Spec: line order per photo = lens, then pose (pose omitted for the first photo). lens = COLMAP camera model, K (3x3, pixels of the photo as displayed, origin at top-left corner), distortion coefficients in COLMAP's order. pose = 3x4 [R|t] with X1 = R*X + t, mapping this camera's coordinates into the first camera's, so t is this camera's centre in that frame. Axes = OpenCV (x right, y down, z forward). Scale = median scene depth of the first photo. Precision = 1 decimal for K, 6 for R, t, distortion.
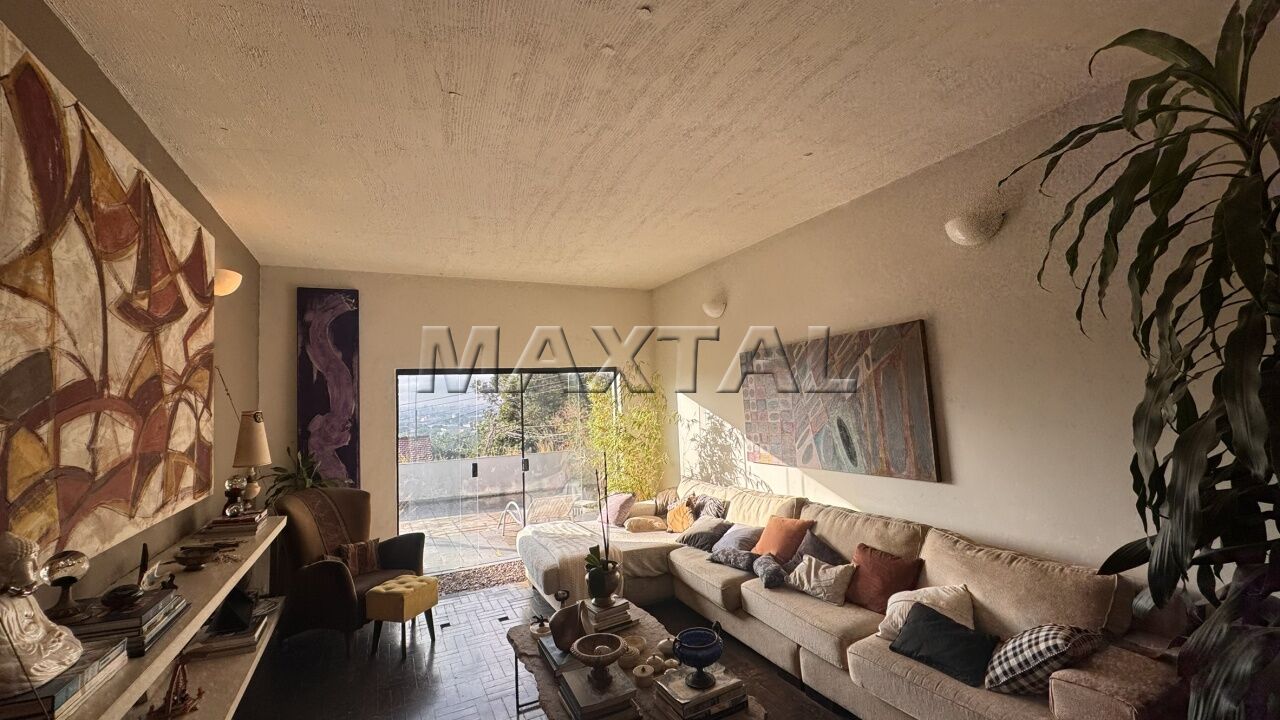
lens RADIAL K [[504.7, 0, 640.3], [0, 504.7, 359.1], [0, 0, 1]] dist [-0.005582, 0.000290]
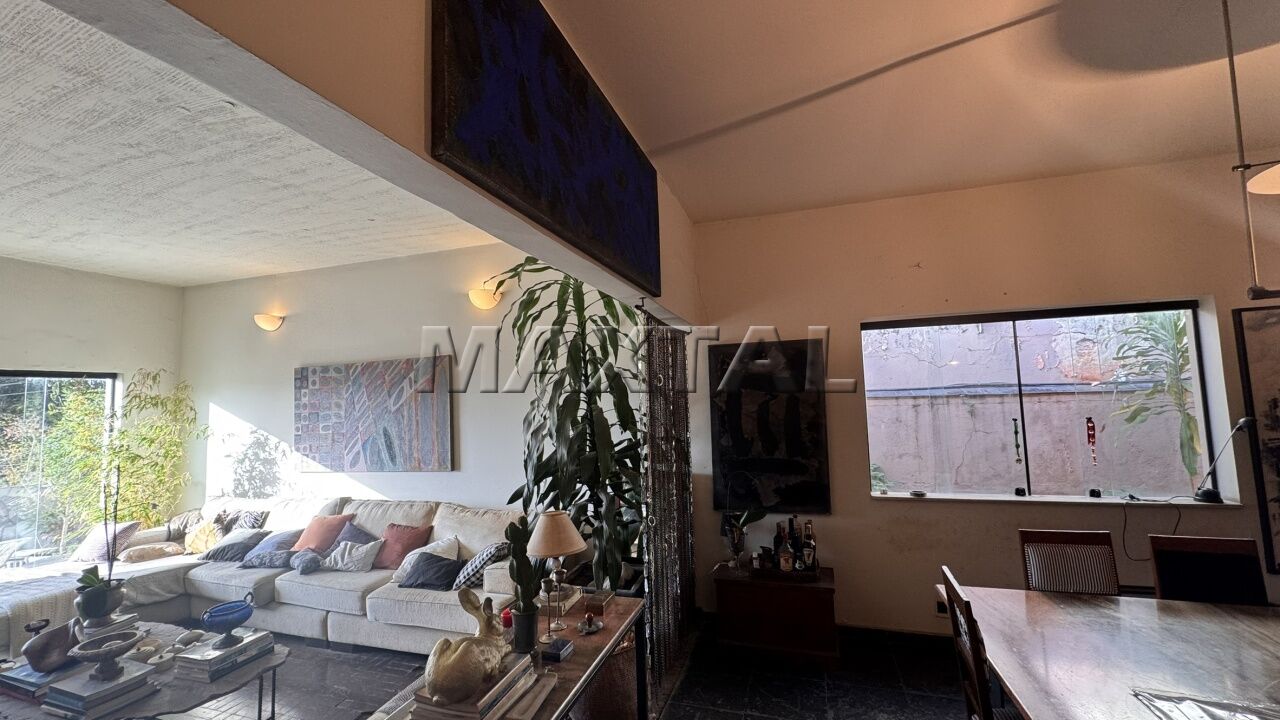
lens RADIAL K [[504.7, 0, 640.3], [0, 504.7, 359.1], [0, 0, 1]] dist [-0.005582, 0.000290]
pose [[0.700240, 0.079679, 0.709447, -0.055797], [-0.056382, 0.996820, -0.056304, -0.015855], [-0.711678, -0.000573, 0.702506, -0.317523]]
